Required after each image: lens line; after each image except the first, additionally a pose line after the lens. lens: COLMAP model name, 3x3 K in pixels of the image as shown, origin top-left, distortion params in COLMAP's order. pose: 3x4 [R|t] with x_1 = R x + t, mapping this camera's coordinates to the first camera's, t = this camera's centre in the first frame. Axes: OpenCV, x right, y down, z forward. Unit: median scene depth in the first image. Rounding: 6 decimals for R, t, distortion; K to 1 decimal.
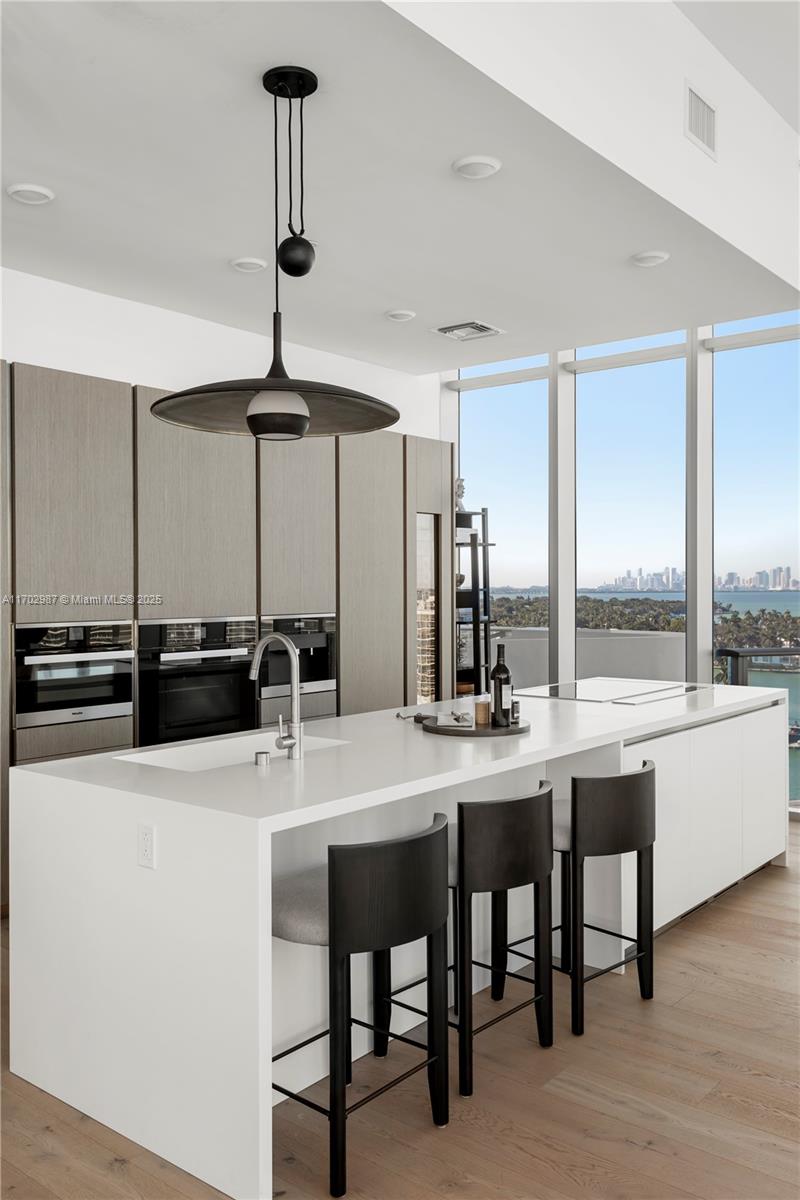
lens RADIAL K [[1004.4, 0, 400.3], [0, 1004.4, 597.9], [0, 0, 1]] dist [0.031020, -0.006059]
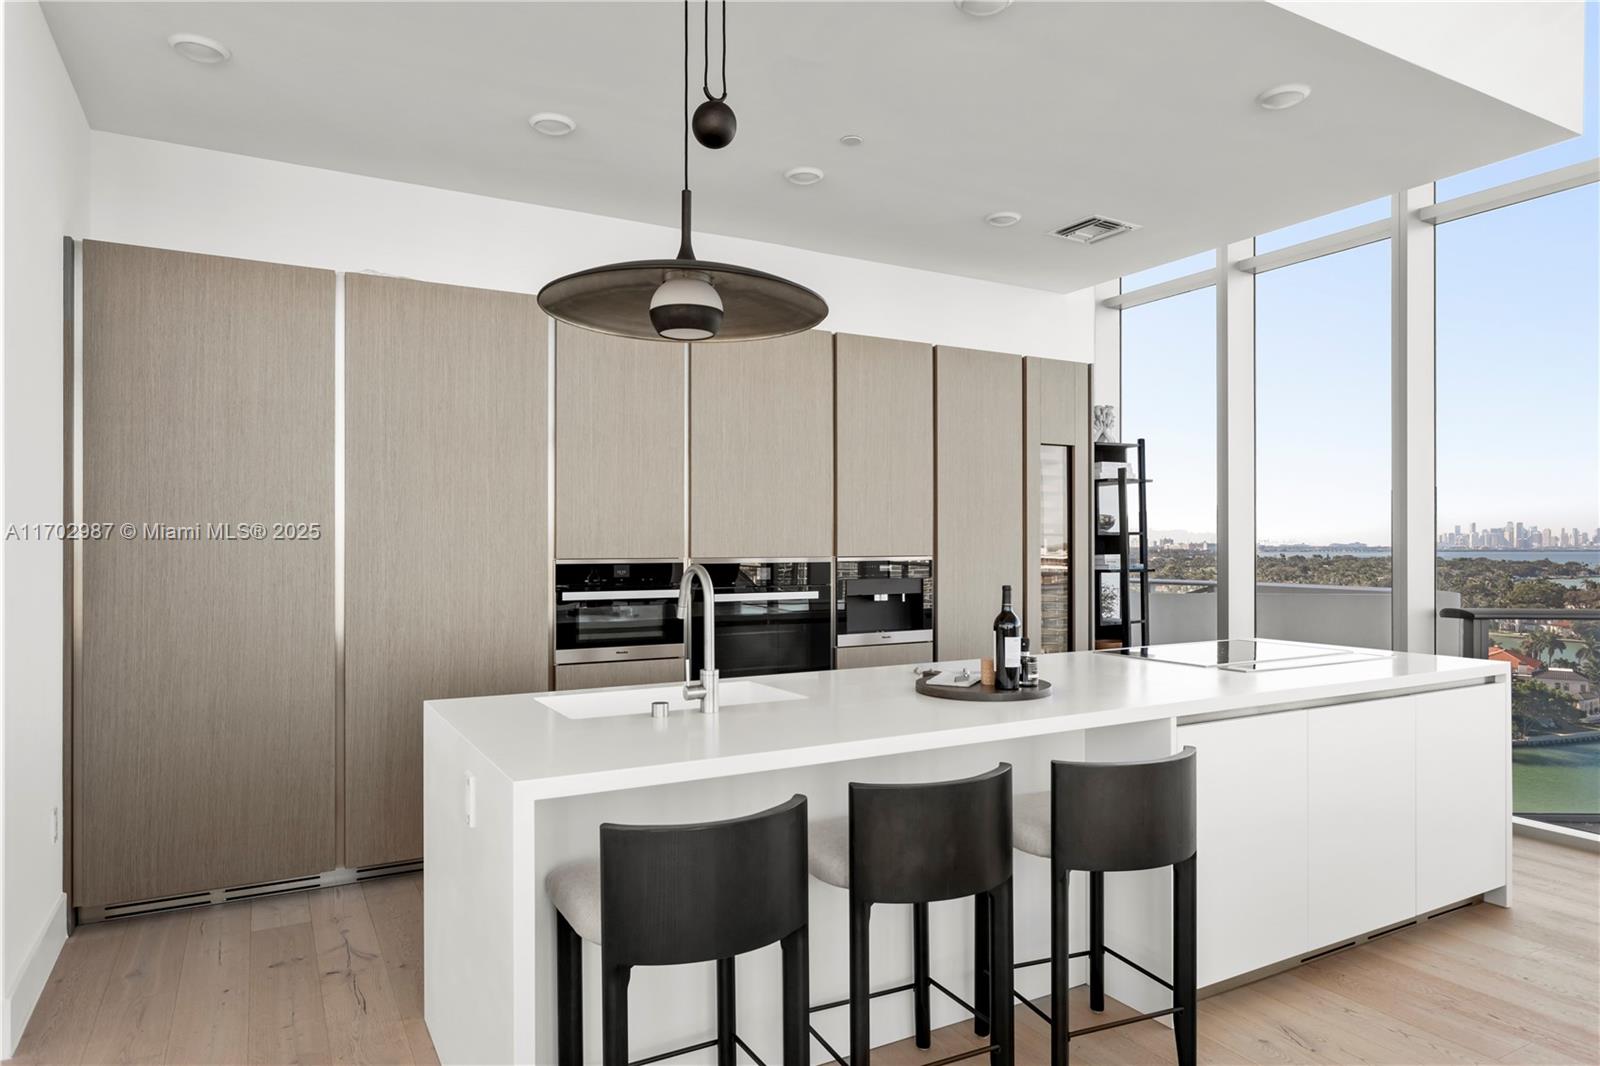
lens RADIAL K [[979.6, 0, 780.1], [0, 979.6, 543.5], [0, 0, 1]] dist [-0.005437, 0.002412]
pose [[0.928944, 0.002096, -0.370214, 0.182285], [-0.006202, 0.999932, -0.009902, 0.017730], [0.370168, 0.011494, 0.928894, 0.179146]]
